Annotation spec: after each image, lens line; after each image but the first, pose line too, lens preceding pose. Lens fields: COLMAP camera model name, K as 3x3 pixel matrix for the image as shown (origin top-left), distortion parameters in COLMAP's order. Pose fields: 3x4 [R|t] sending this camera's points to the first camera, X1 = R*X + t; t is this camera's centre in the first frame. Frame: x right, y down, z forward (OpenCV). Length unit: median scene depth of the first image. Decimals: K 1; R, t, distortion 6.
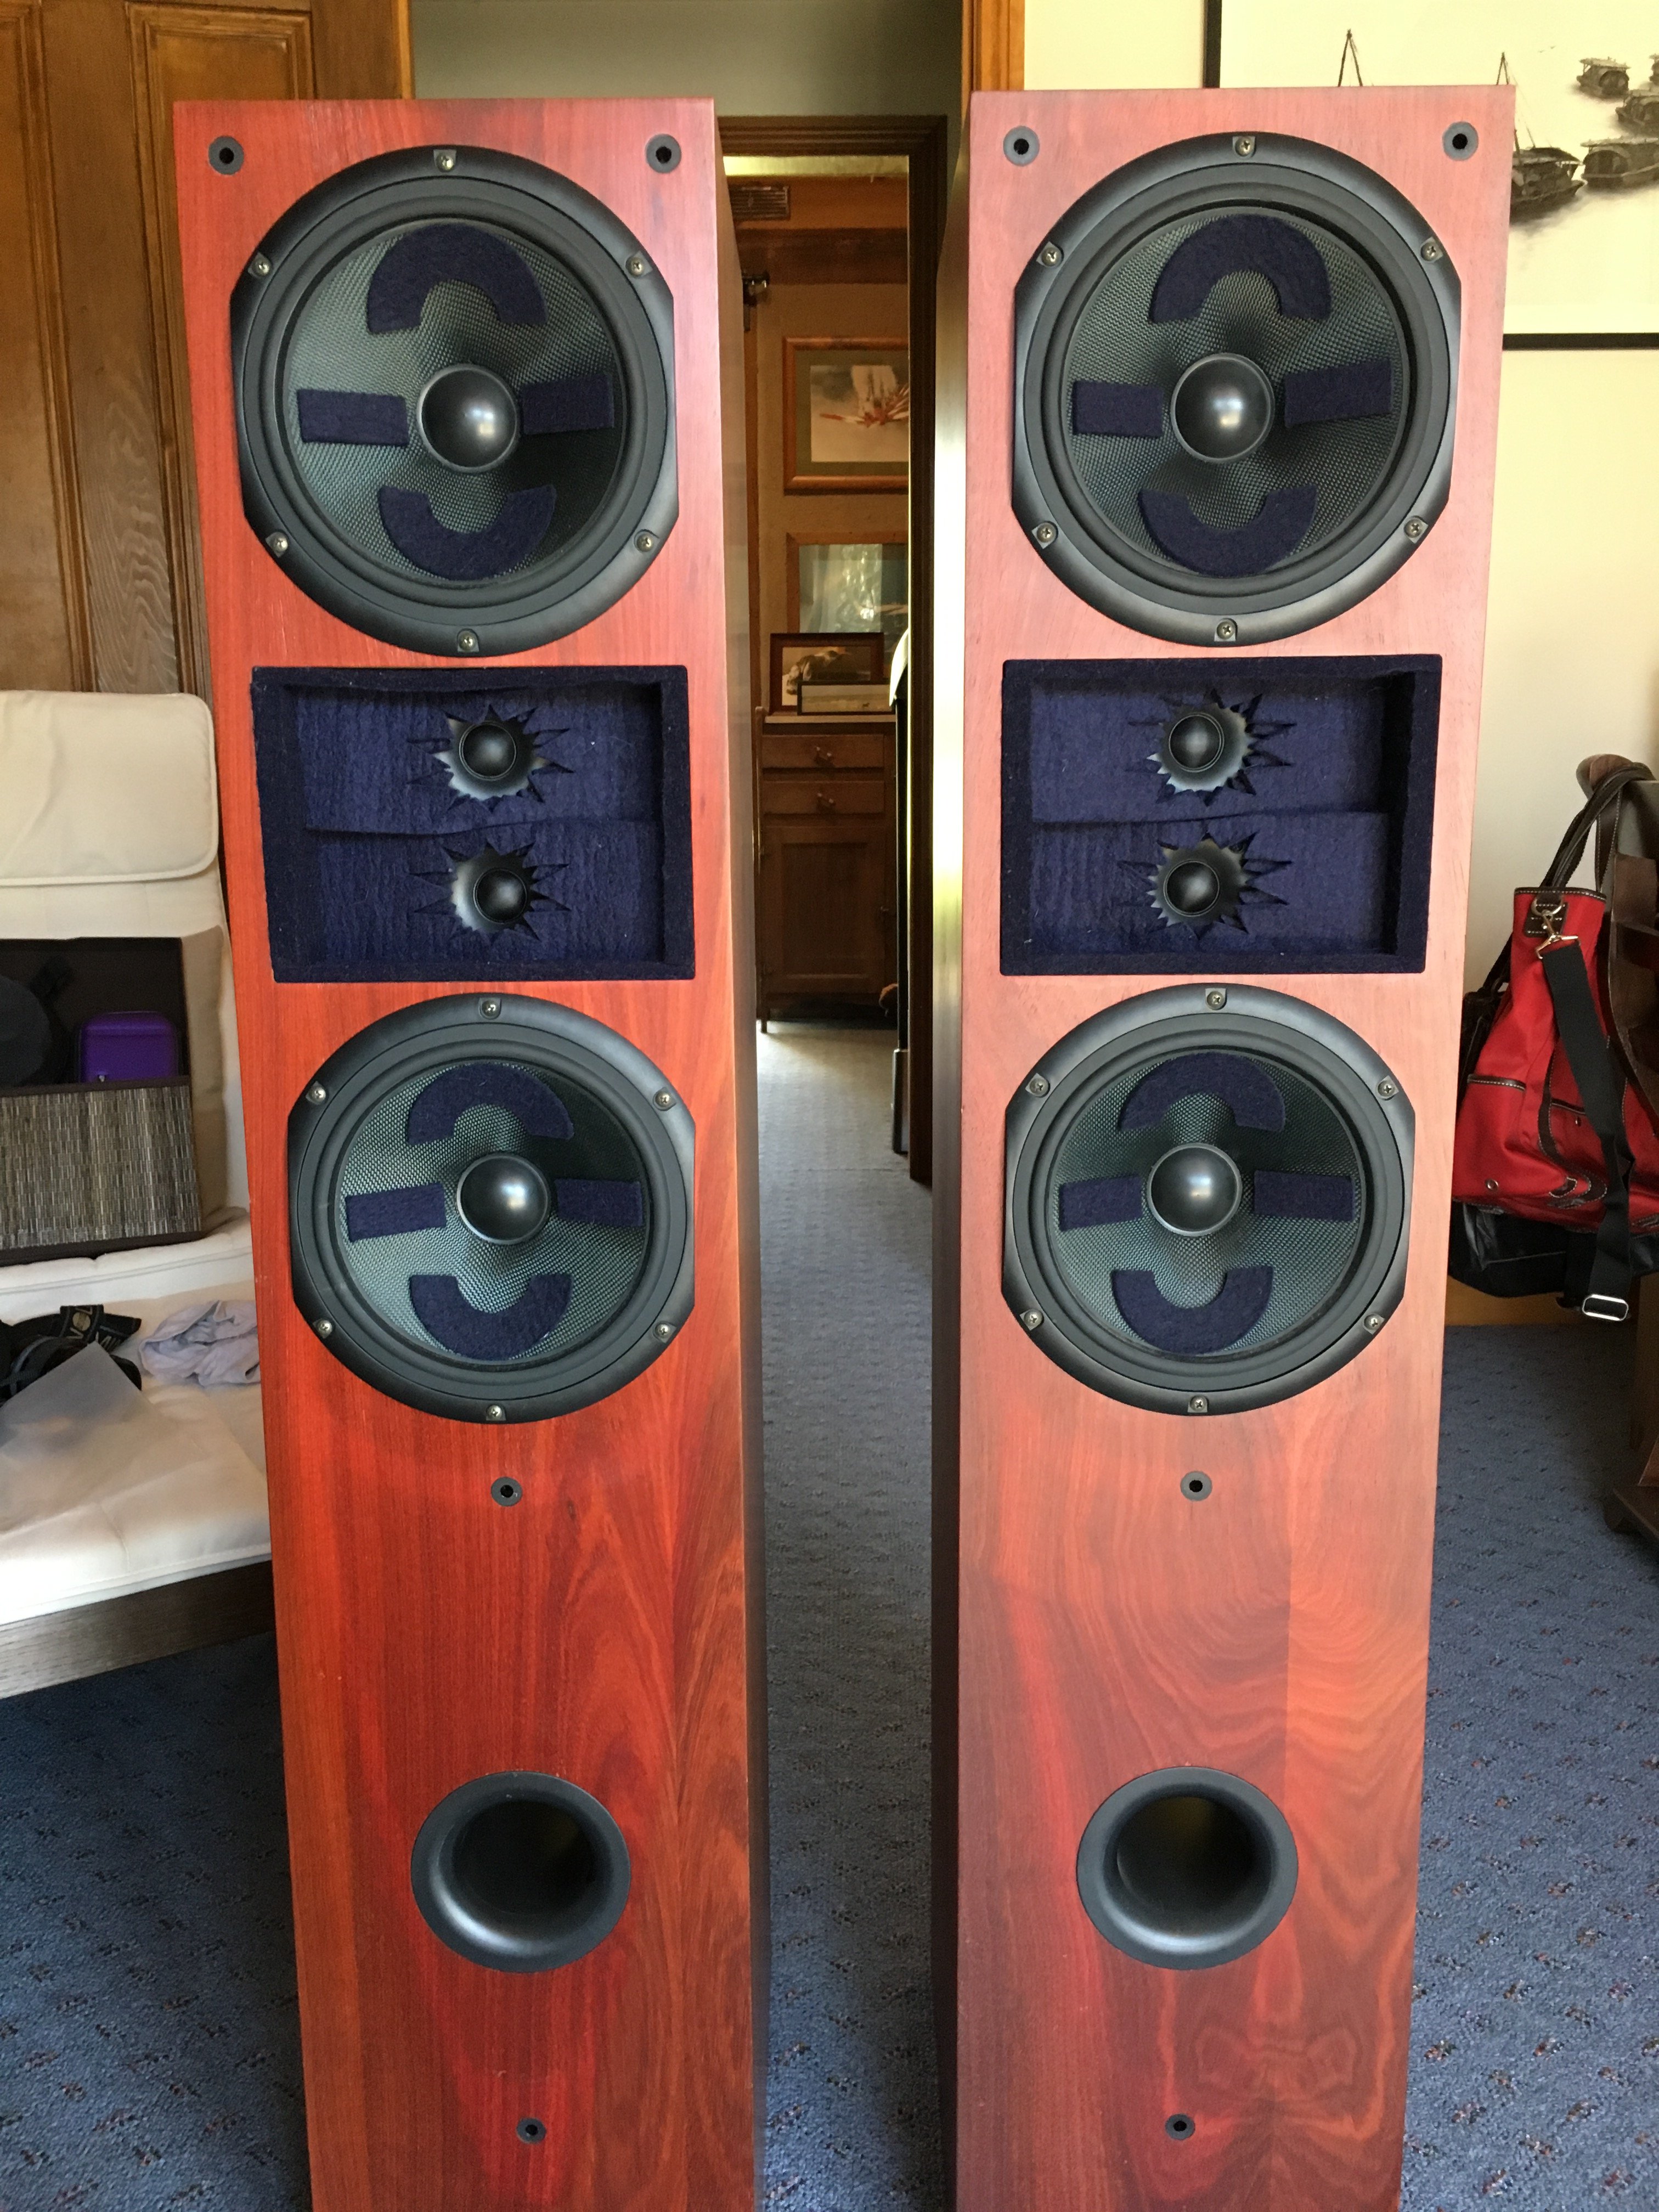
lens RADIAL K [[1888.5, 0, 820.7], [0, 1888.5, 1104.9], [0, 0, 1]] dist [0.080714, -0.107214]
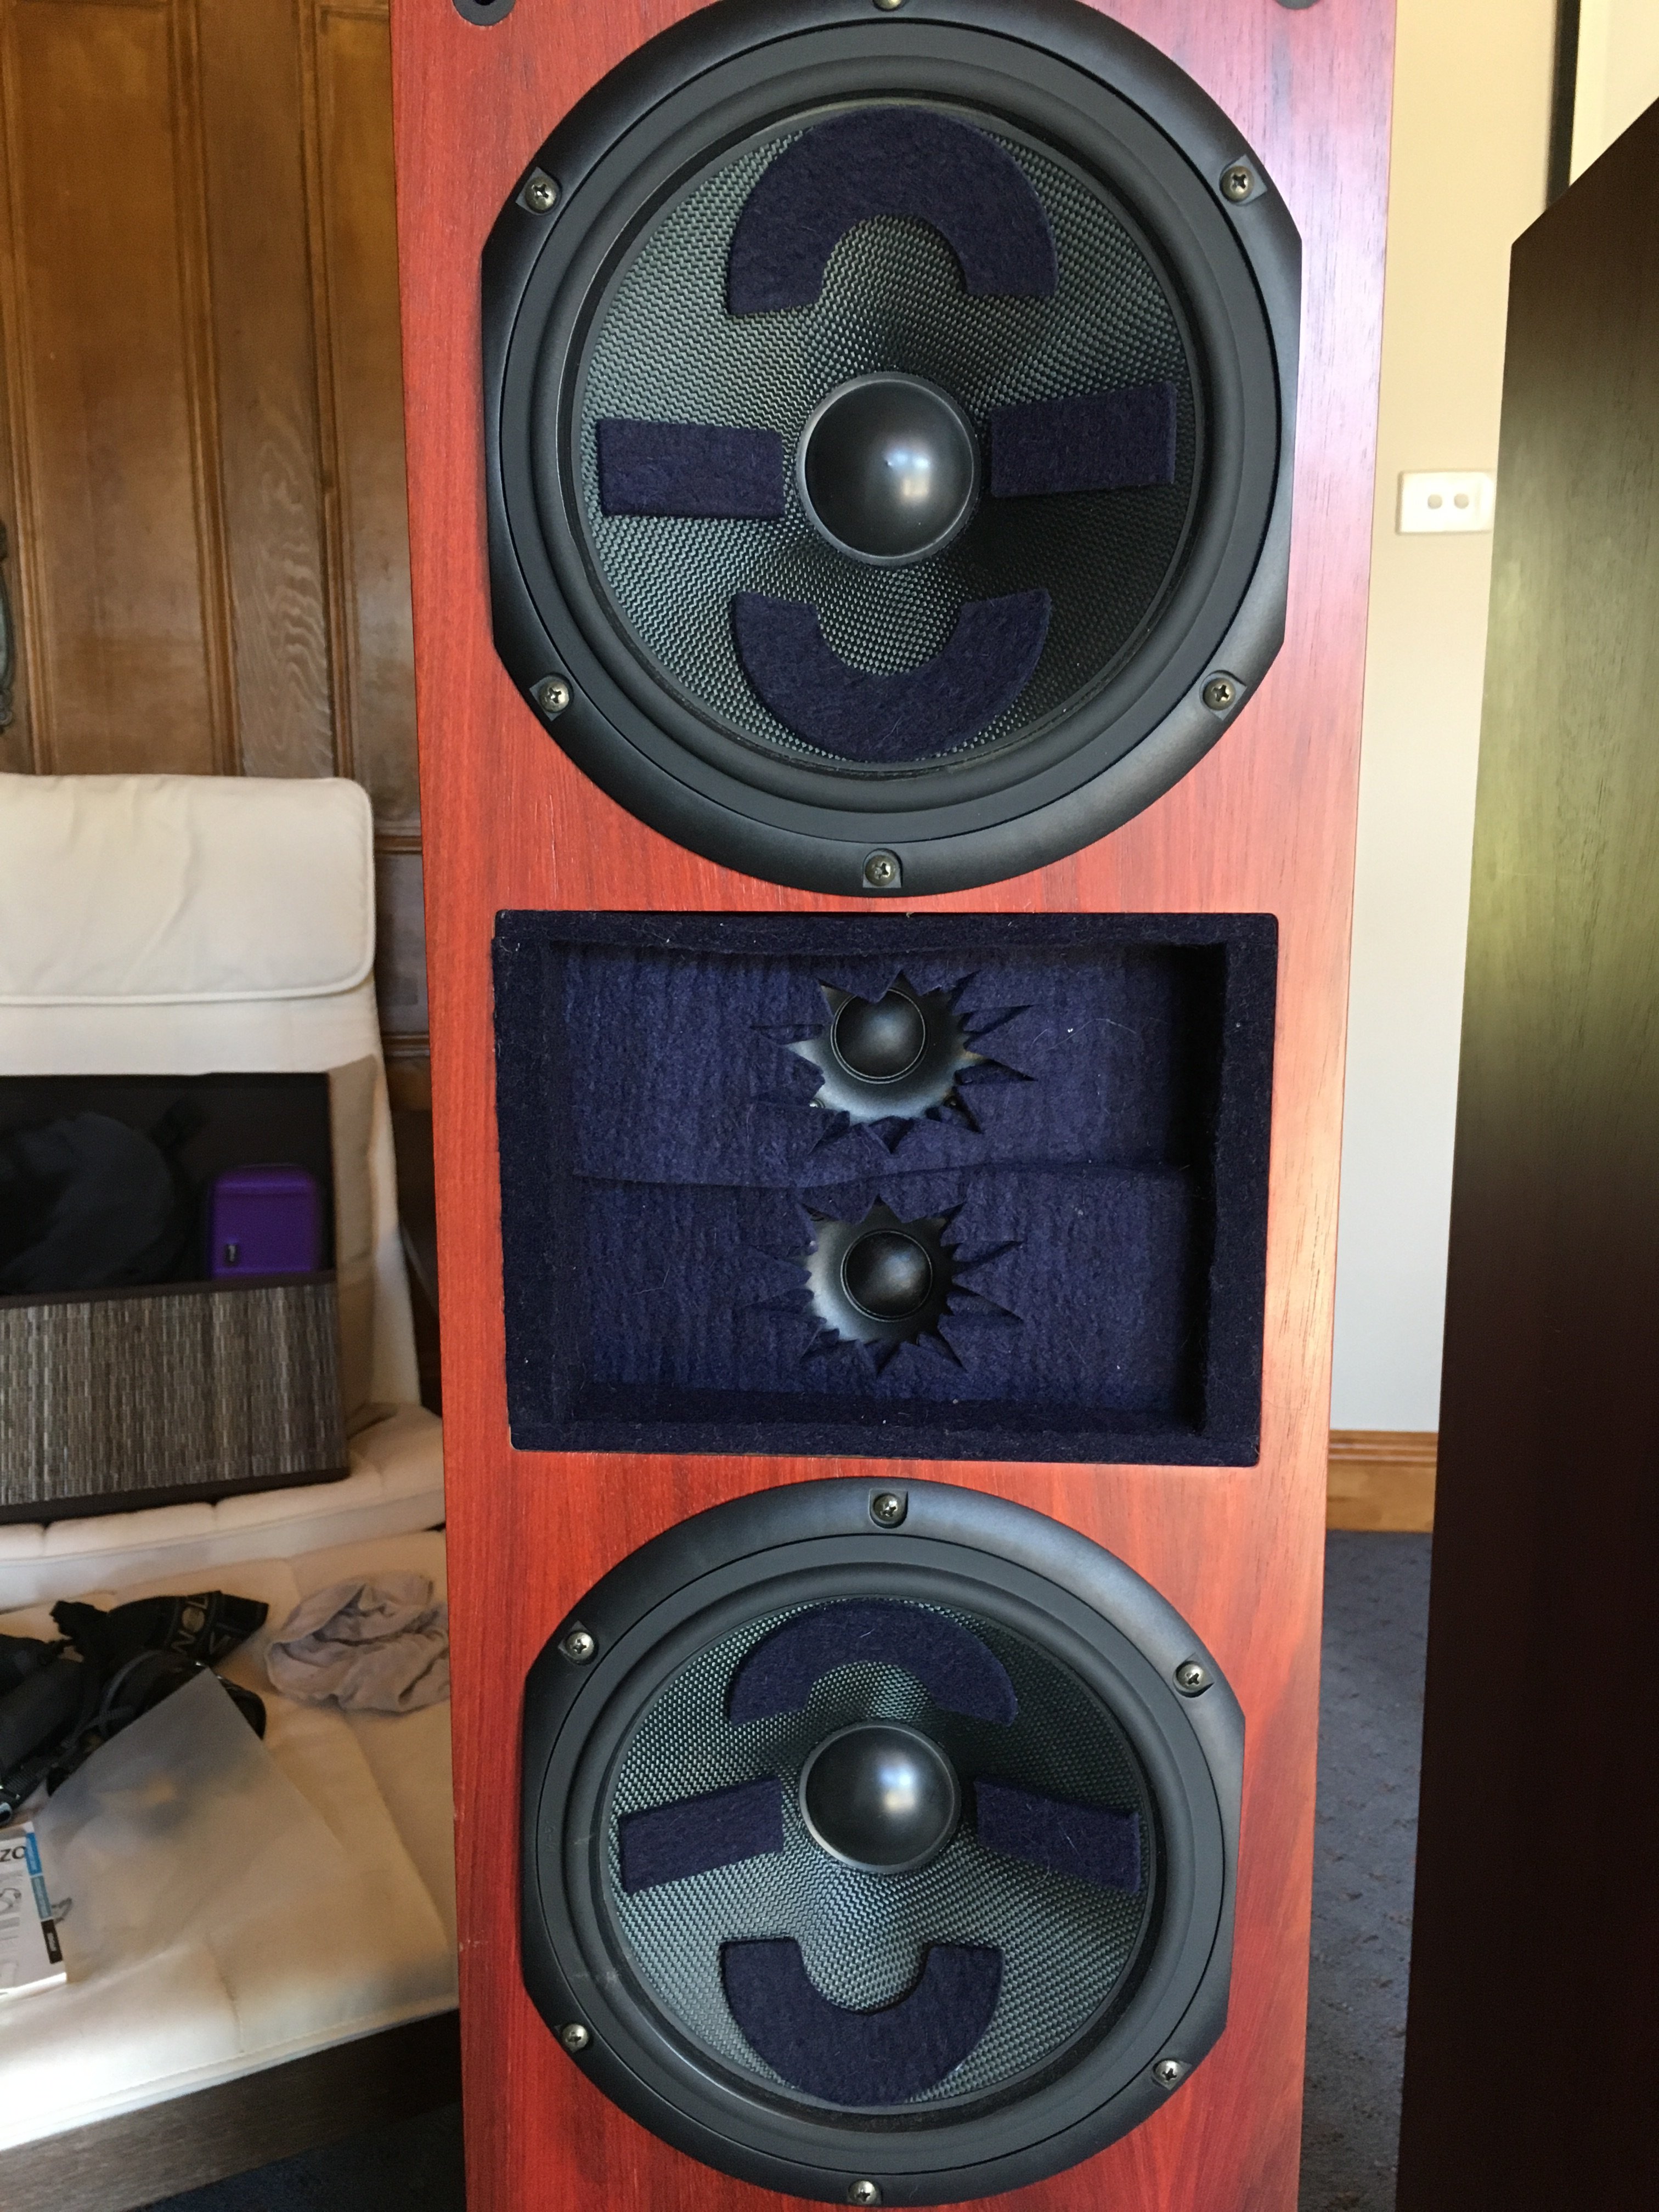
lens RADIAL K [[1888.5, 0, 820.7], [0, 1888.5, 1104.9], [0, 0, 1]] dist [0.080714, -0.107214]
pose [[0.997740, 0.020970, -0.063844, -0.154536], [-0.022026, 0.999631, -0.015873, -0.154336], [0.063488, 0.017243, 0.997834, 0.418740]]
